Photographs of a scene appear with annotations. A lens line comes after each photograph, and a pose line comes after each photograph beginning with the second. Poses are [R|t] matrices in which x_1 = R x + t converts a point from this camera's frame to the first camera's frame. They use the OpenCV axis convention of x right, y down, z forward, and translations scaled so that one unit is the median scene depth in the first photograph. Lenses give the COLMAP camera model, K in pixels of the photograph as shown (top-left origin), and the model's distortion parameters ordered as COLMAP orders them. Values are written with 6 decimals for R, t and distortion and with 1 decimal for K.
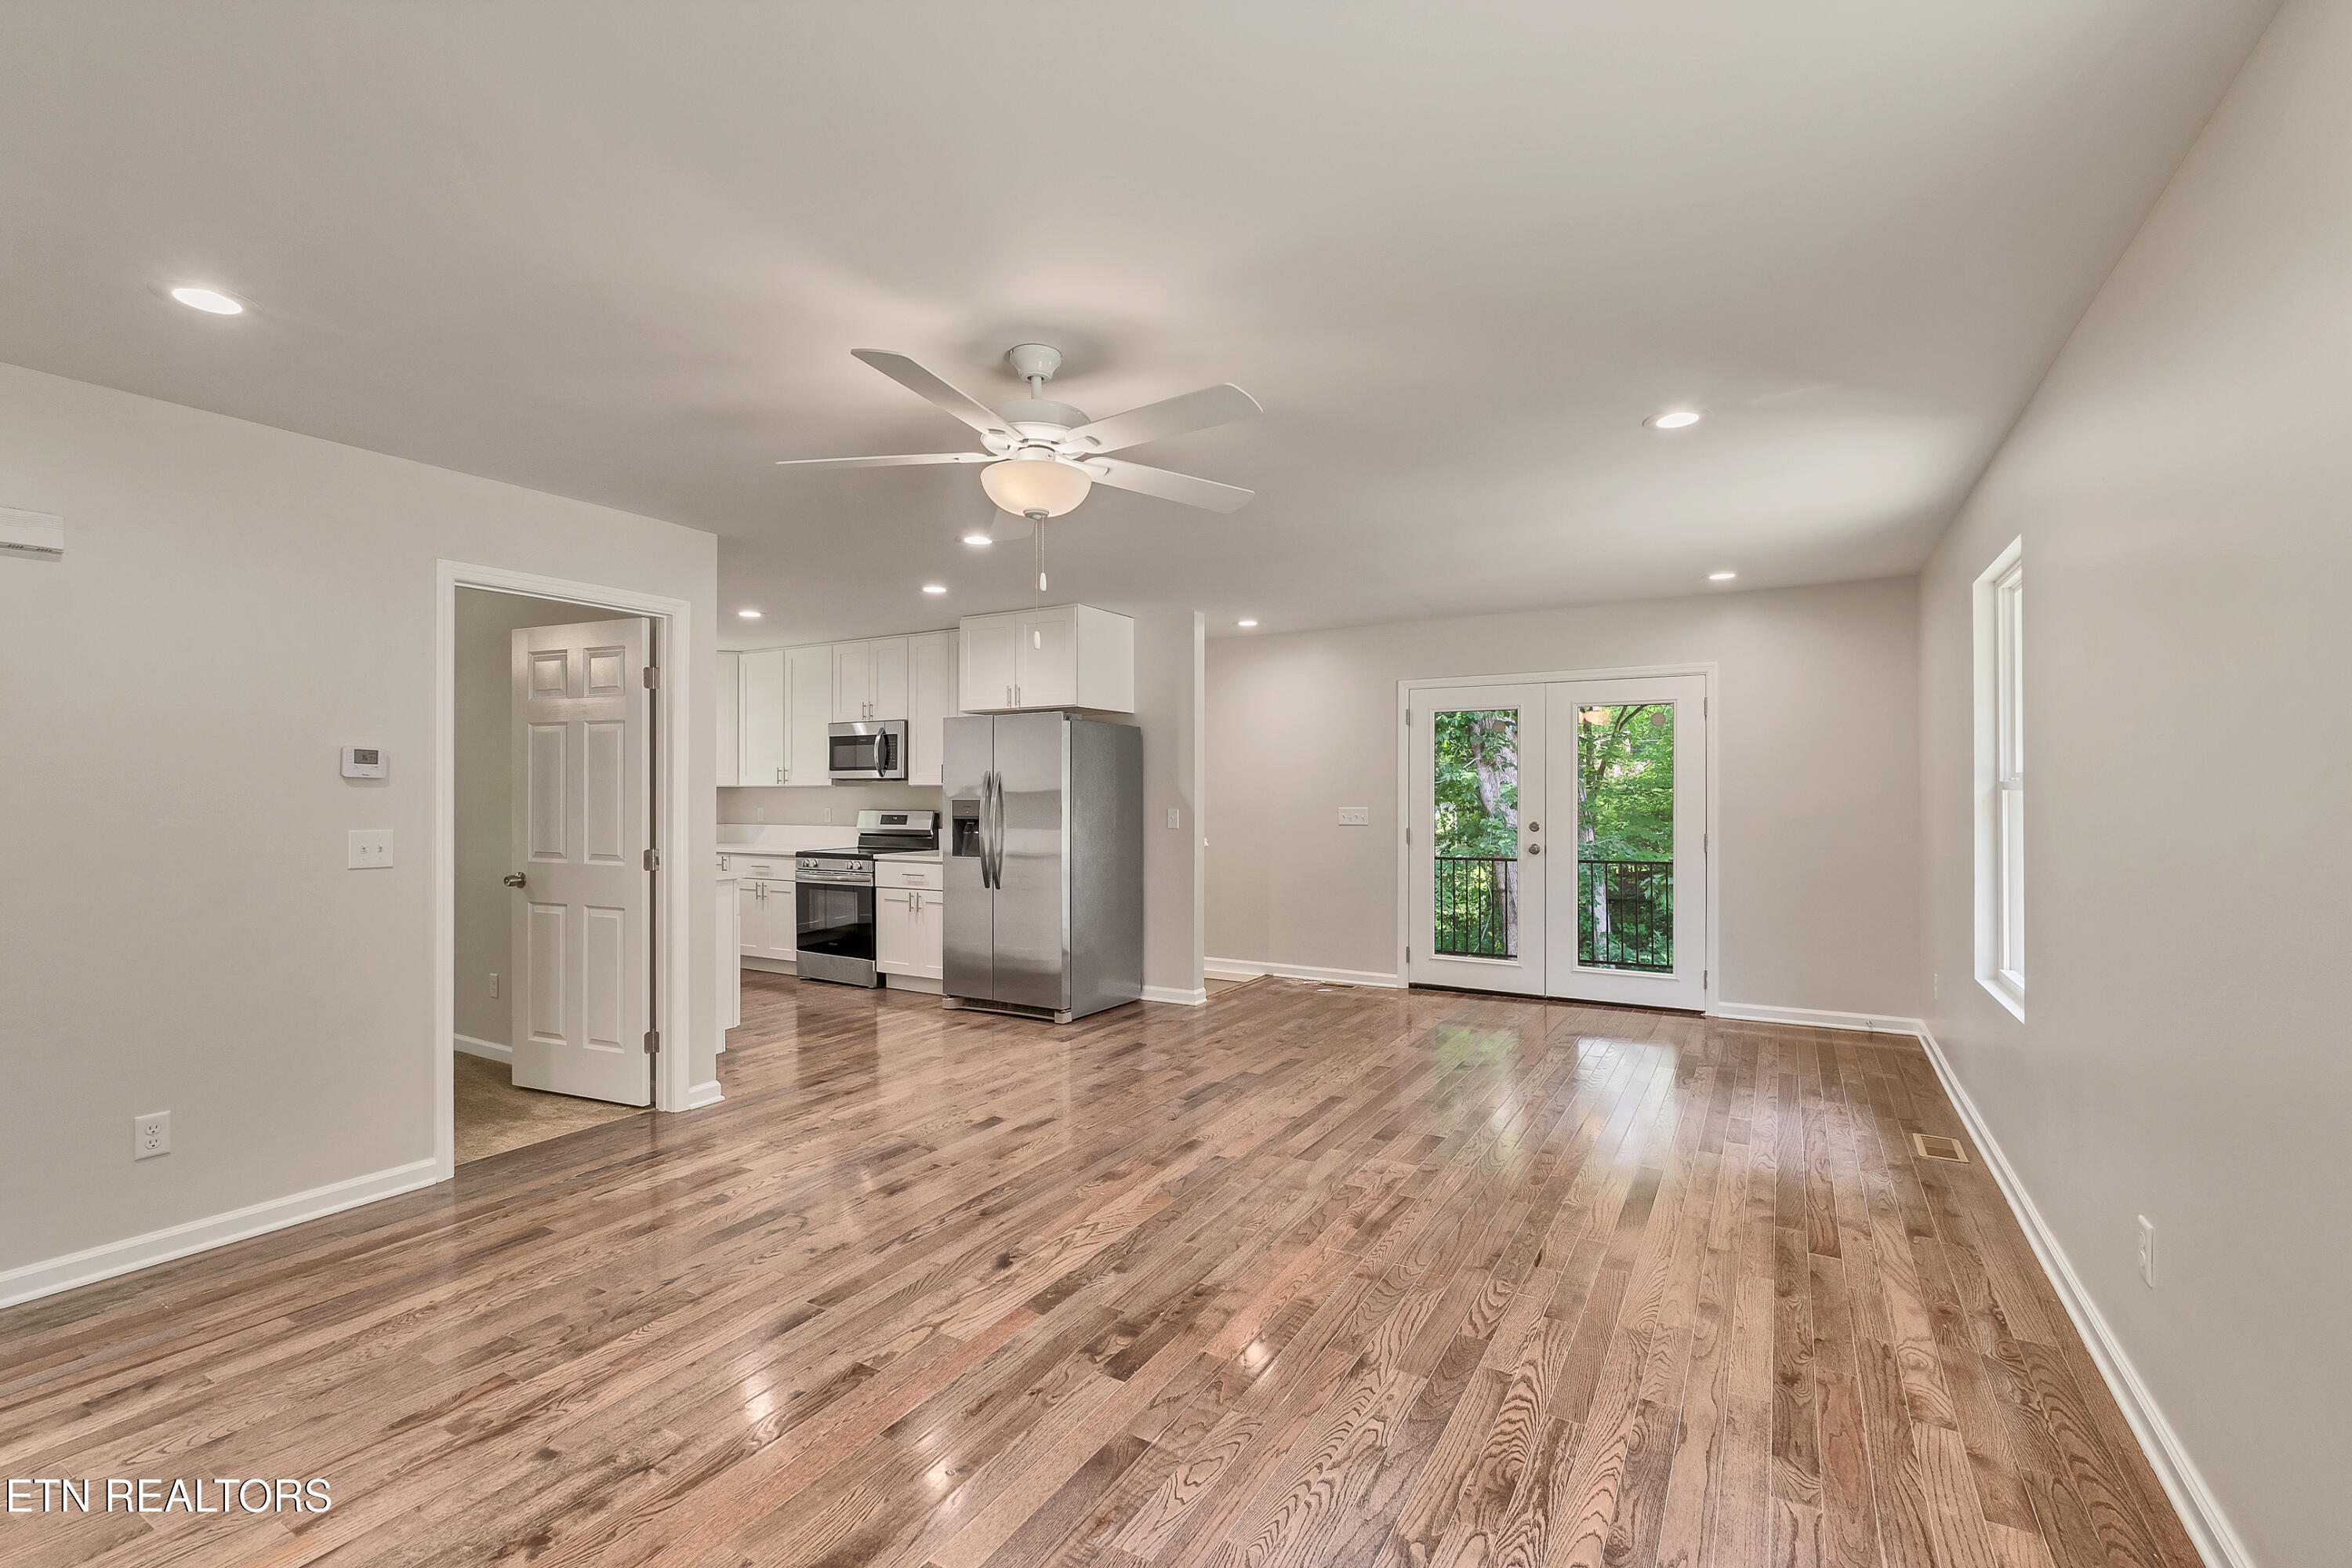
lens RADIAL K [[1017.3, 0, 1179.3], [0, 1017.3, 776.3], [0, 0, 1]] dist [-0.004871, -0.000748]
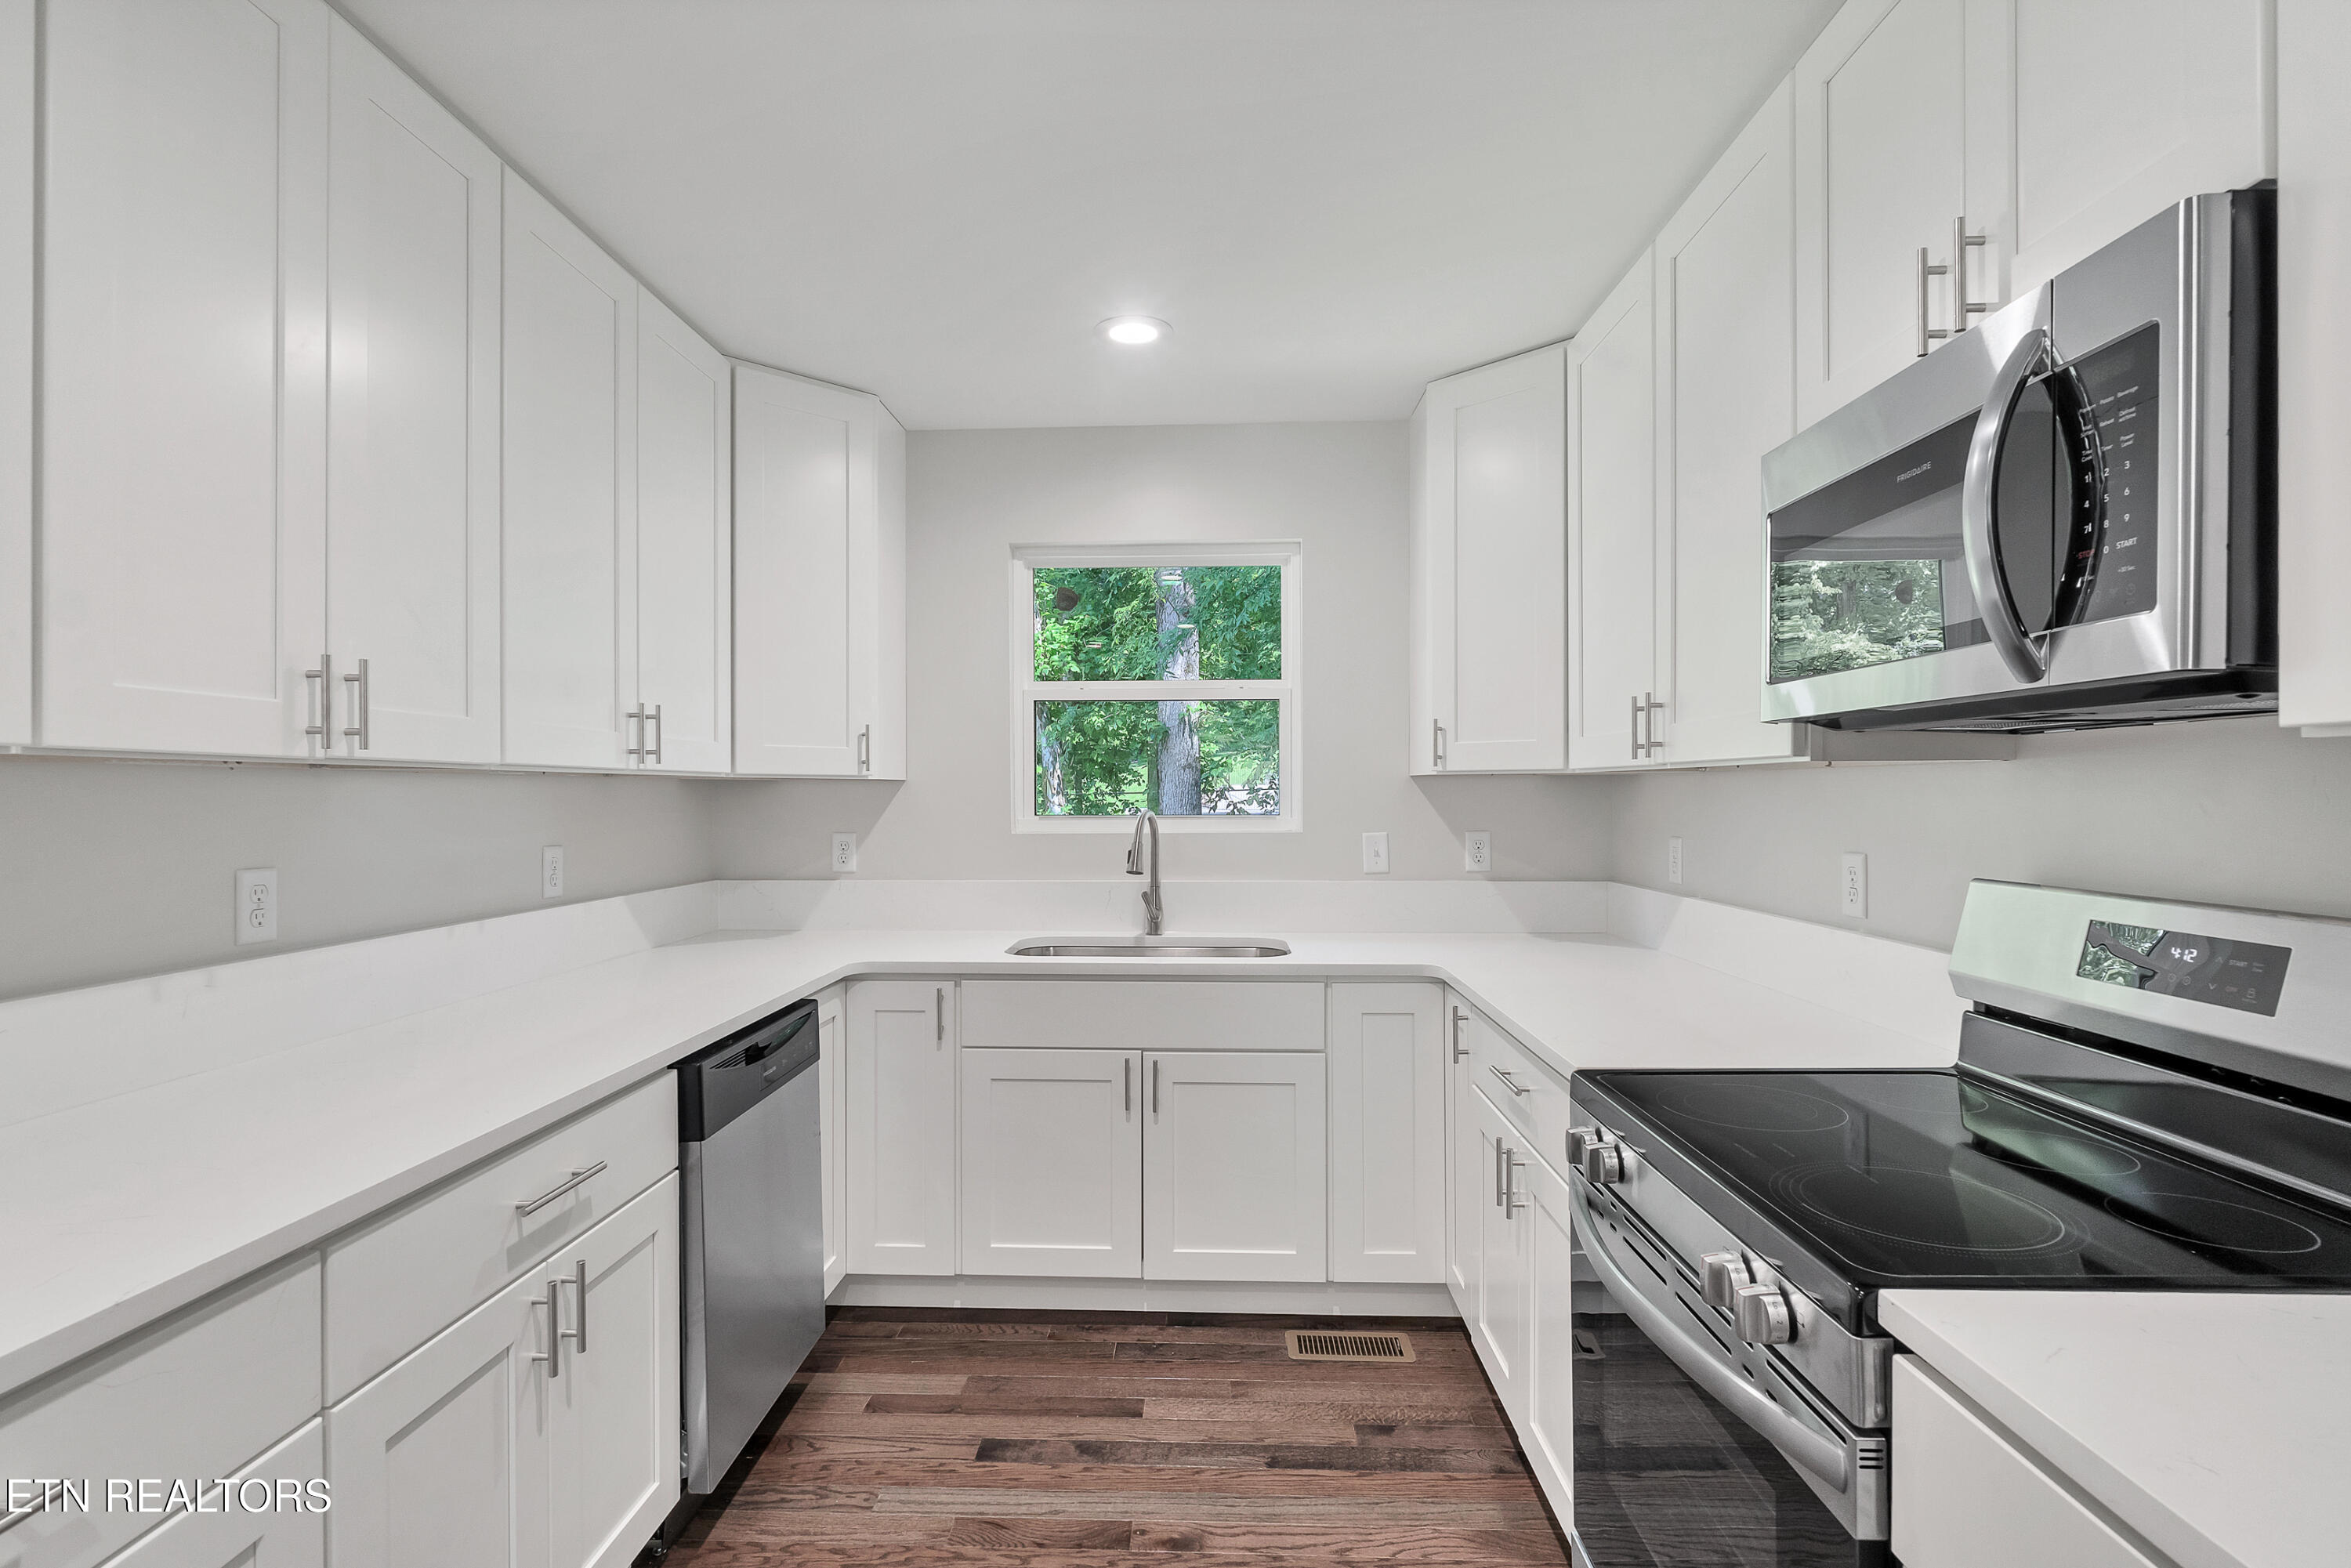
lens RADIAL K [[1117.5, 0, 1169.4], [0, 1117.5, 801.9], [0, 0, 1]] dist [-0.003064, -0.000131]
pose [[0.471710, 0.004402, -0.881743, -0.212501], [0.019045, 0.999703, 0.015179, 0.012647], [0.881548, -0.023953, 0.471486, 0.823861]]
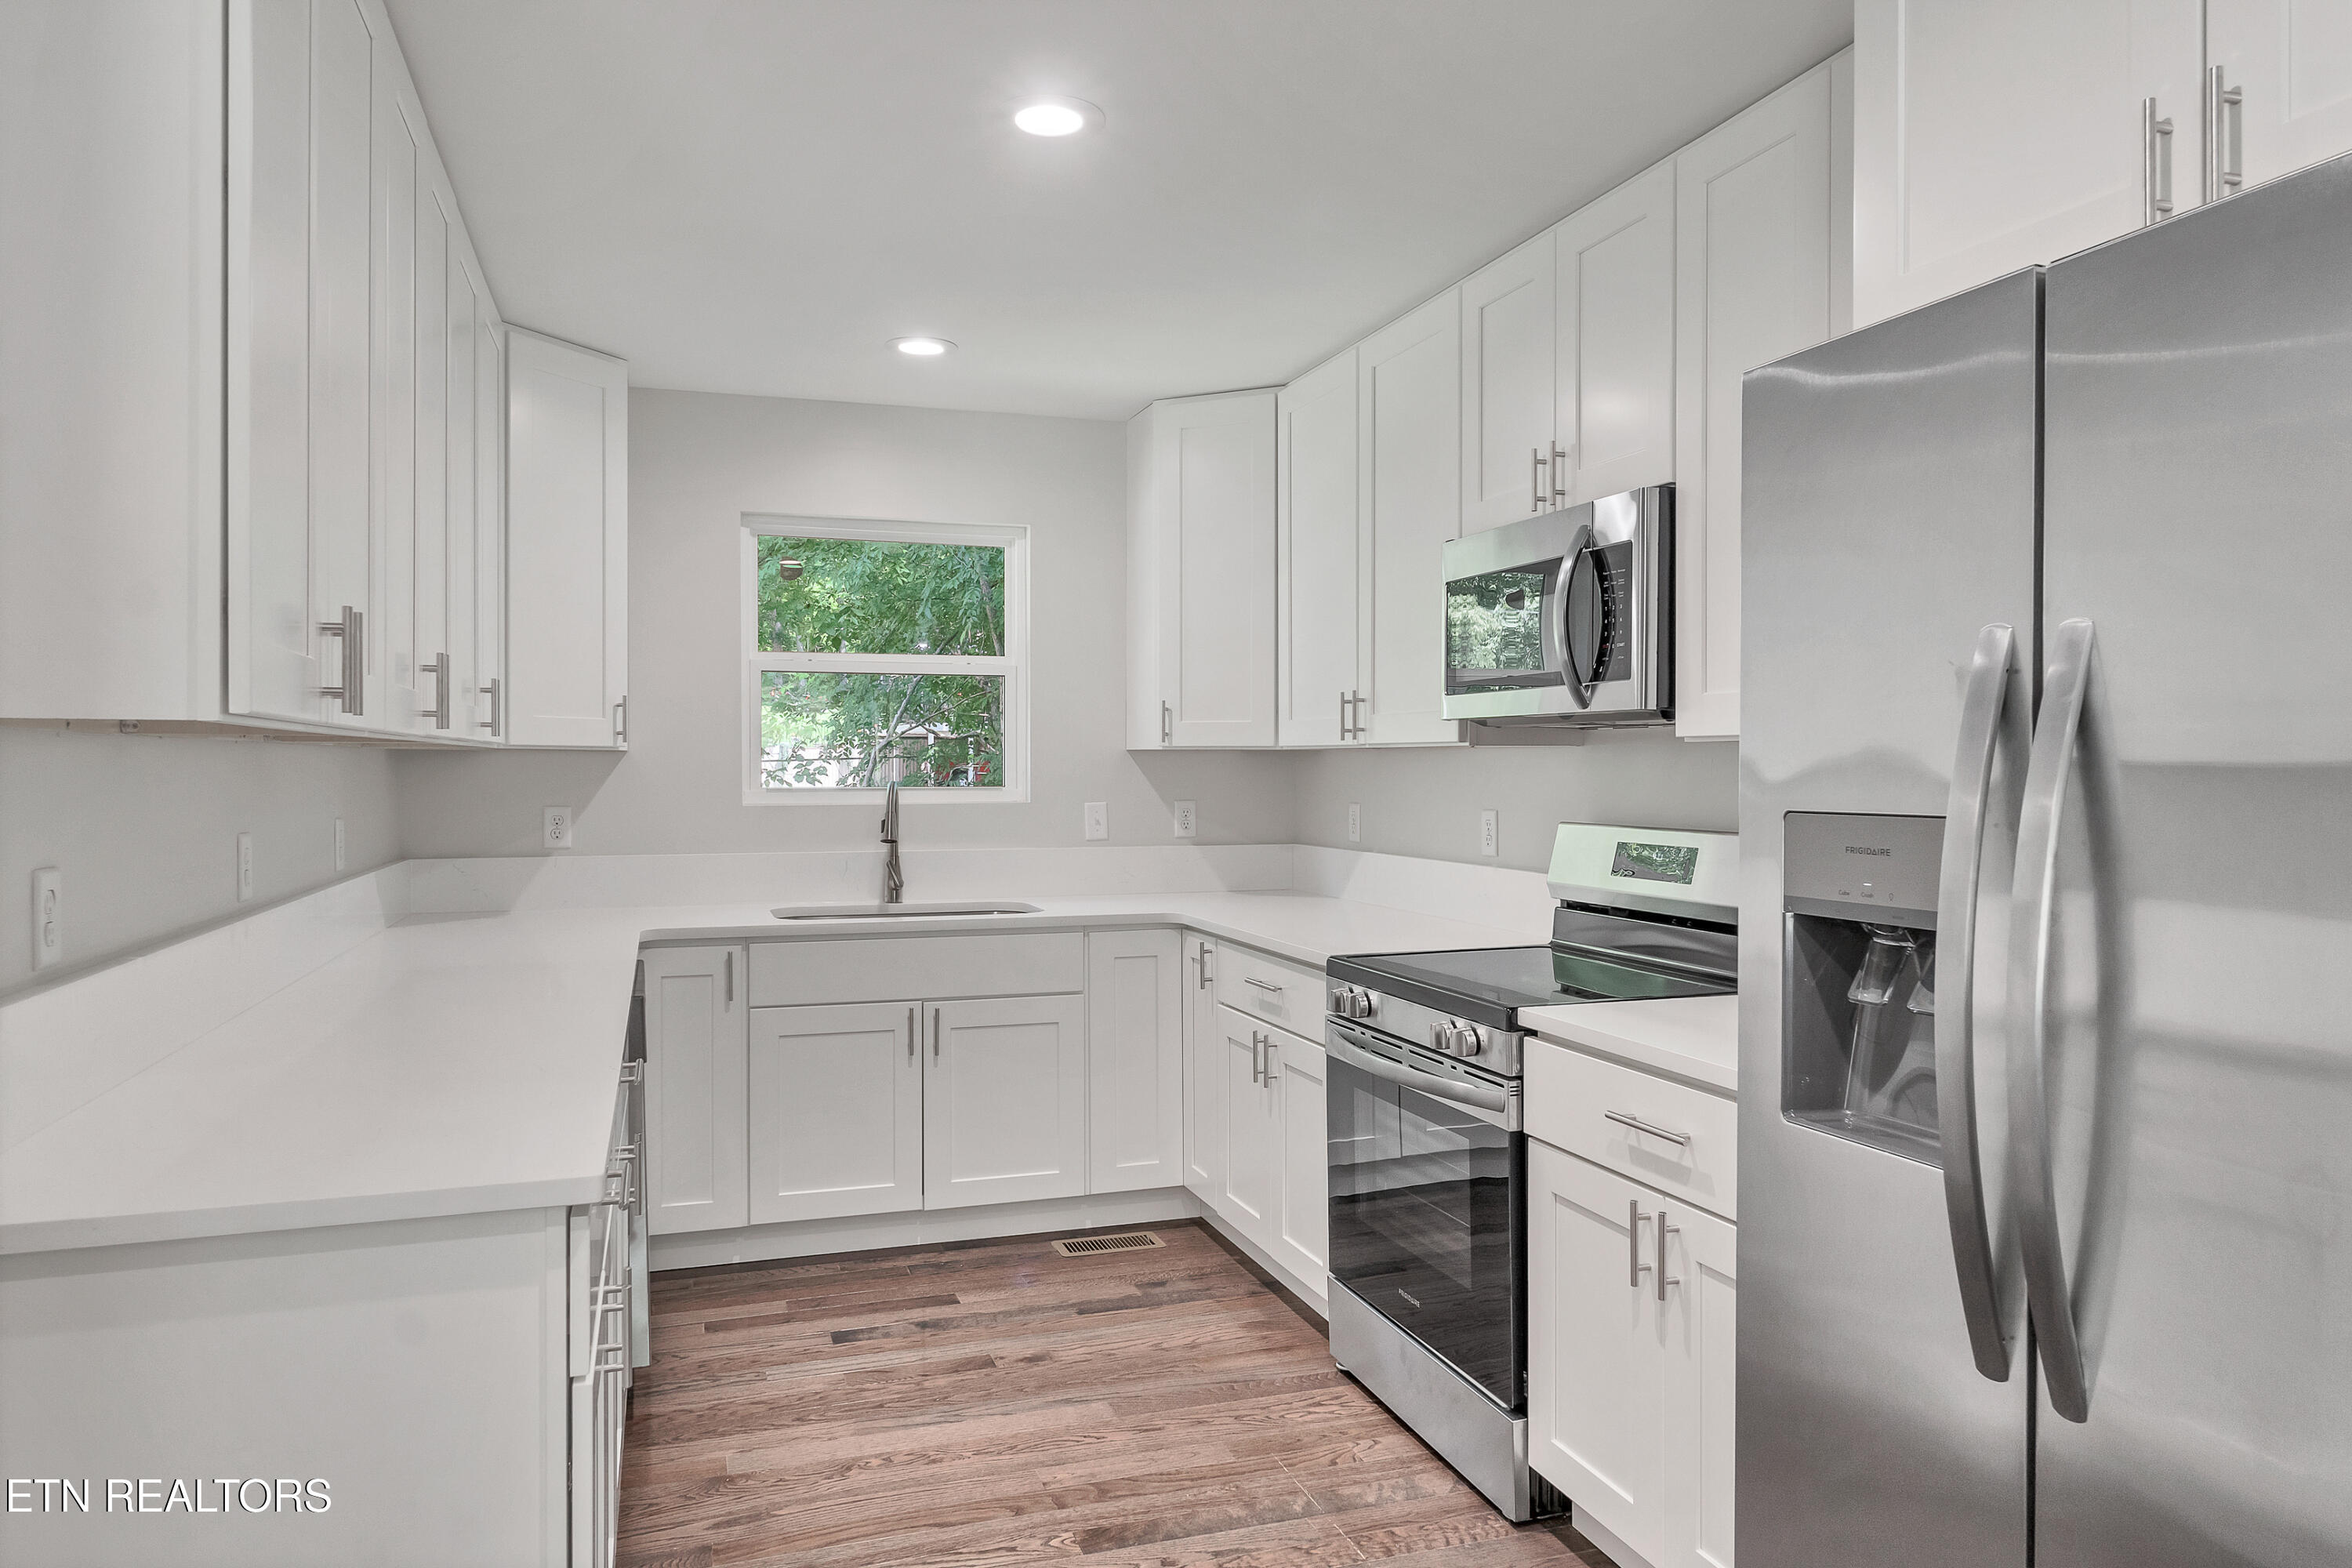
lens RADIAL K [[1518.8, 0, 1176.0], [0, 1518.8, 784.0], [0, 0, 1]] dist [0.002408, 0.001120]
pose [[0.758606, 0.007448, -0.651507, -0.110773], [0.012601, 0.999580, 0.026100, 0.008543], [0.651427, -0.028009, 0.758194, 0.623796]]
